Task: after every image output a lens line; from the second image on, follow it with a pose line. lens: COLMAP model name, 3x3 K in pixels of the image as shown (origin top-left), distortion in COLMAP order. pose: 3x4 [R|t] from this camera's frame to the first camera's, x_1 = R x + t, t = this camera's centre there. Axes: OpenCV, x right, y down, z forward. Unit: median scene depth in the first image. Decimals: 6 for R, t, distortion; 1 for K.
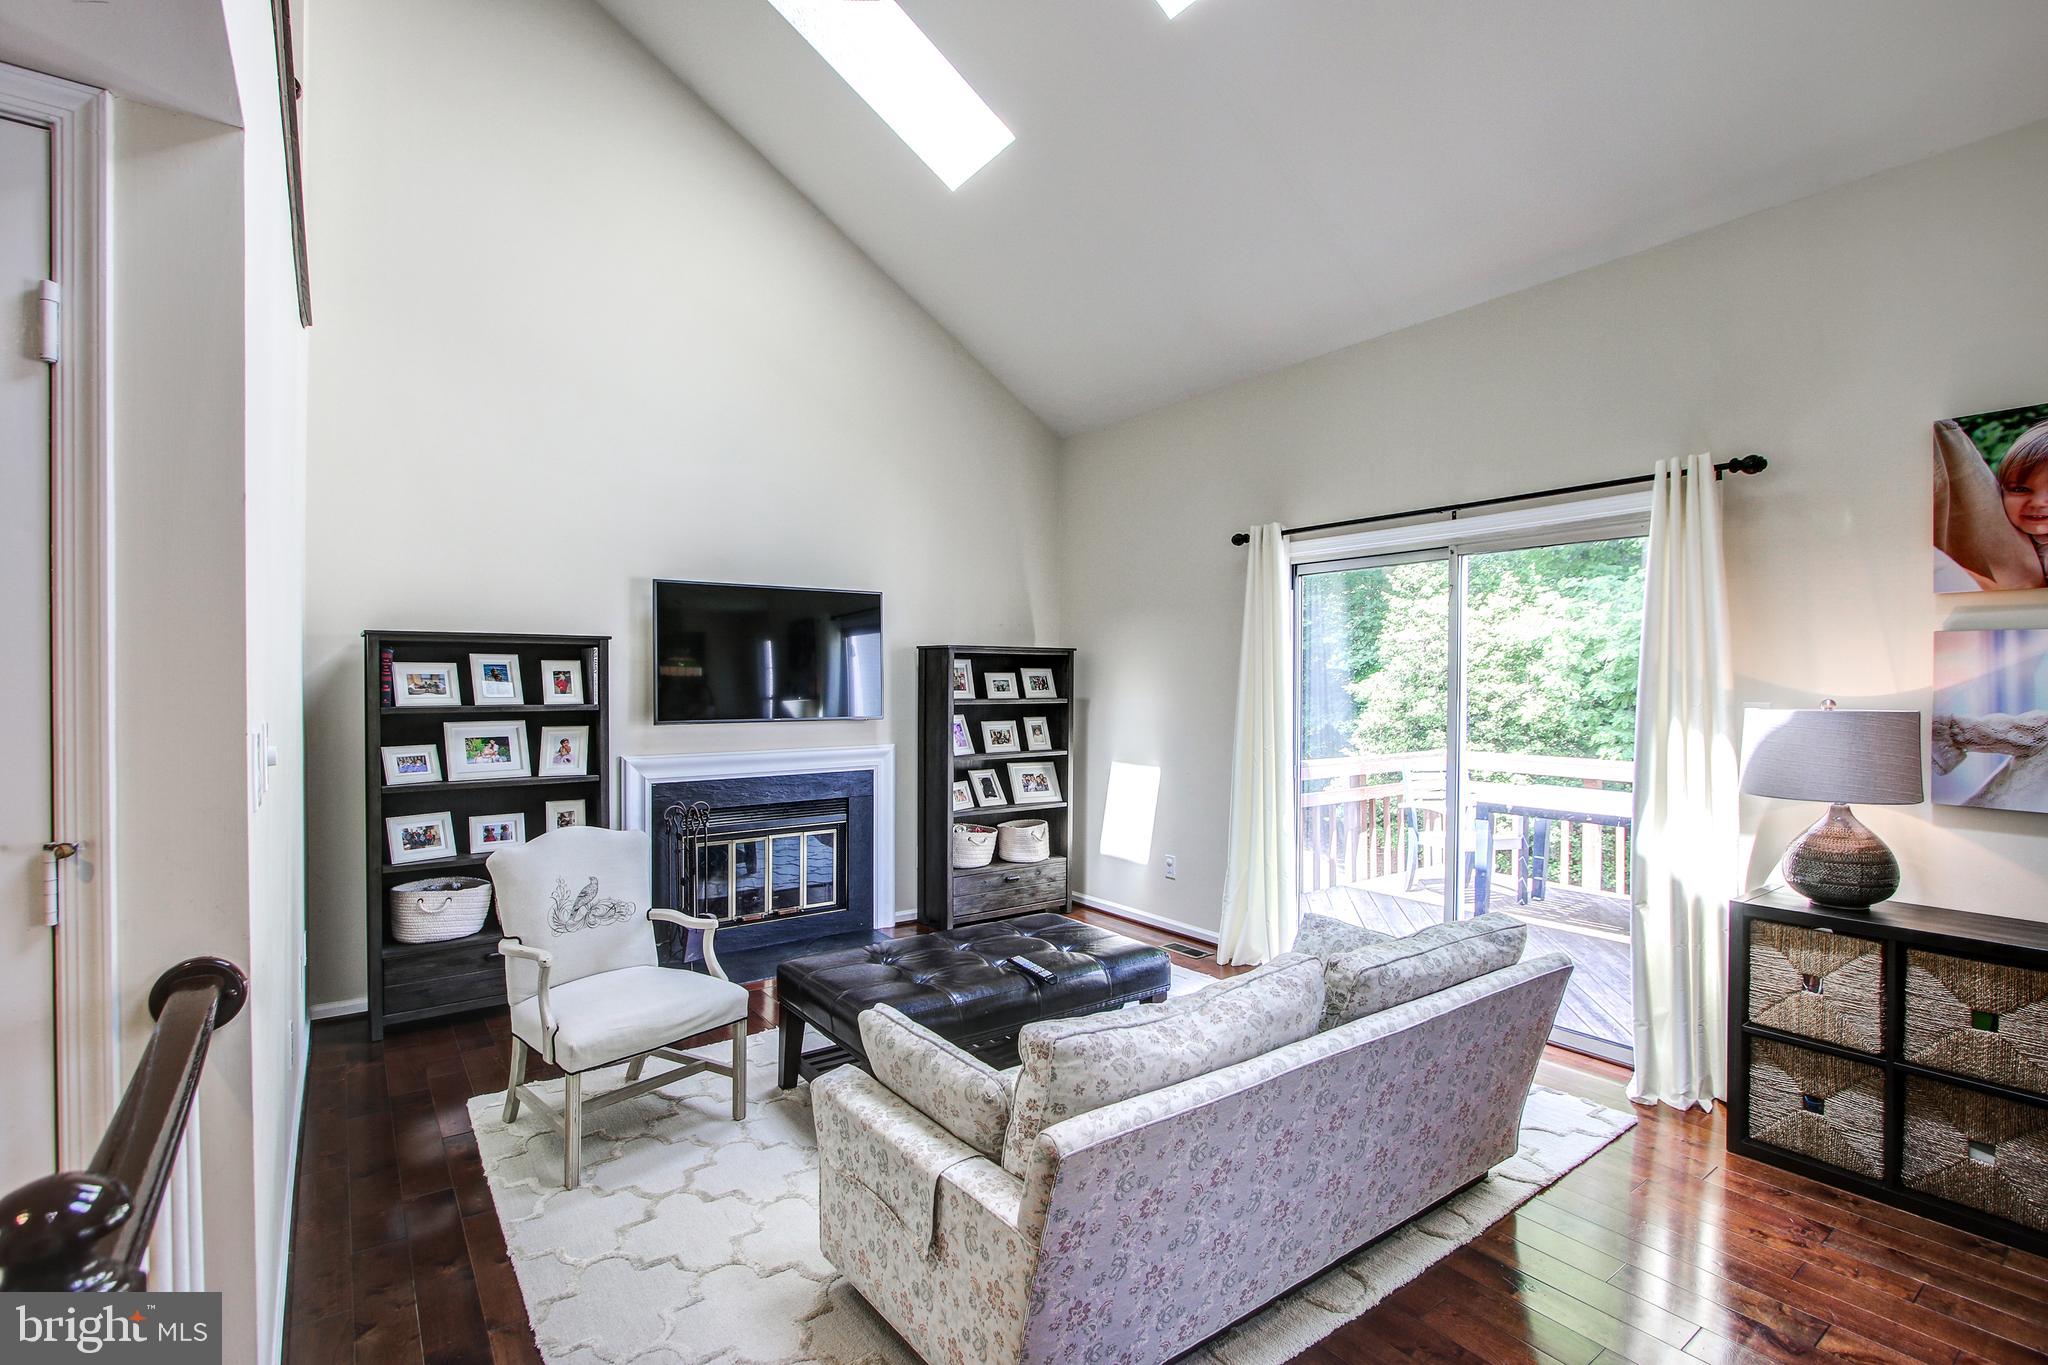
lens RADIAL K [[947.4, 0, 1037.7], [0, 947.4, 690.2], [0, 0, 1]] dist [-0.001920, 0.000041]
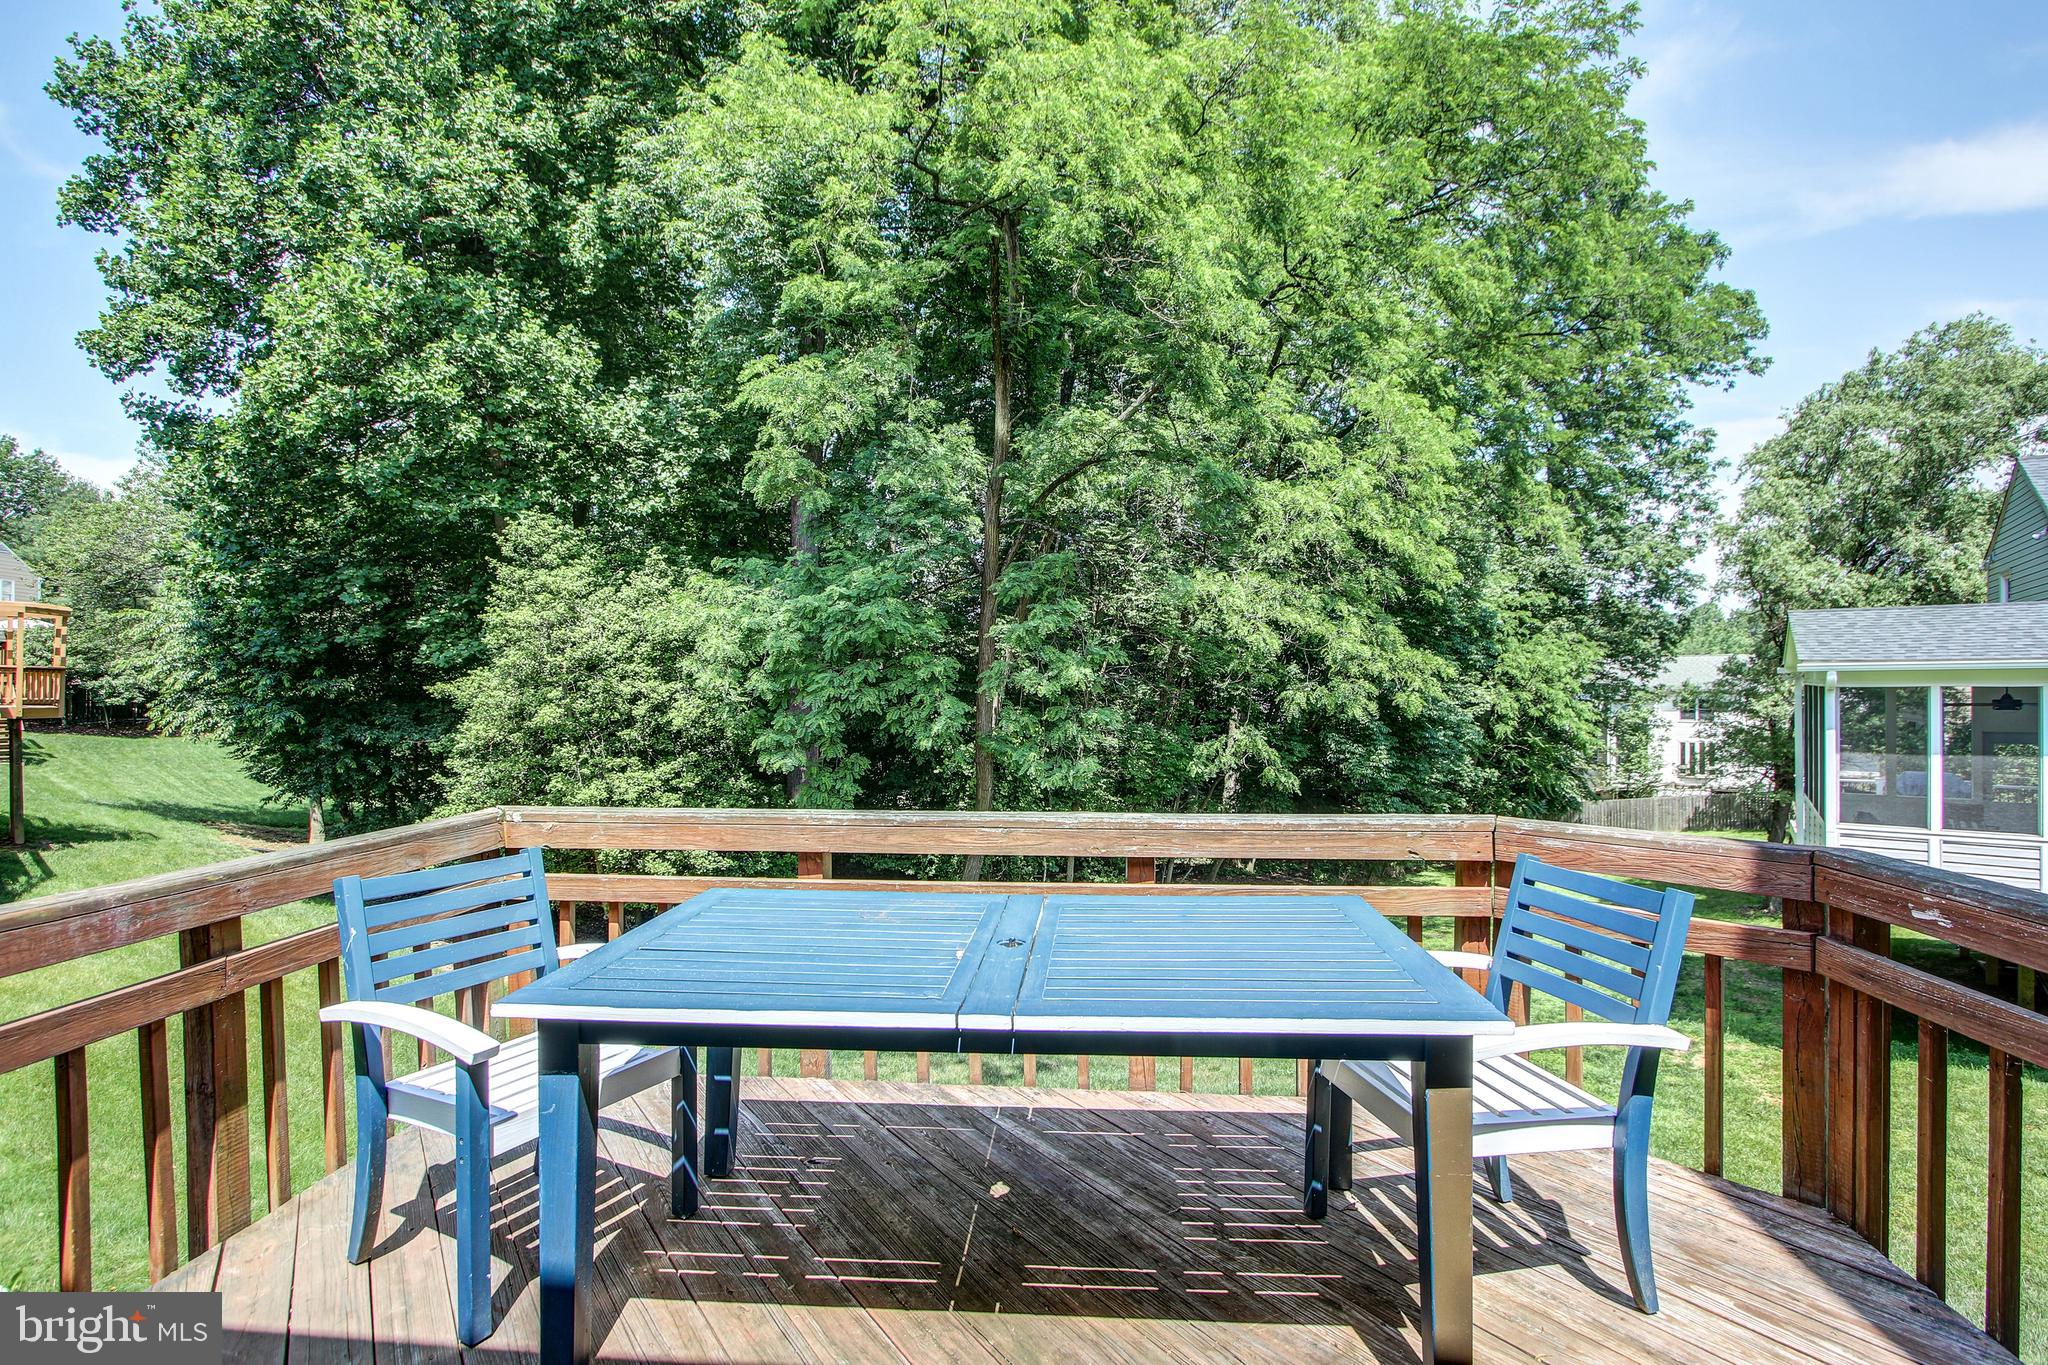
lens RADIAL K [[947.4, 0, 1035.7], [0, 947.4, 685.4], [0, 0, 1]] dist [-0.001920, 0.000041]
pose [[0.667695, -0.007452, 0.744397, 0.407472], [0.015923, 0.999864, -0.004273, 0.018303], [-0.744264, 0.014706, 0.667723, 0.801945]]
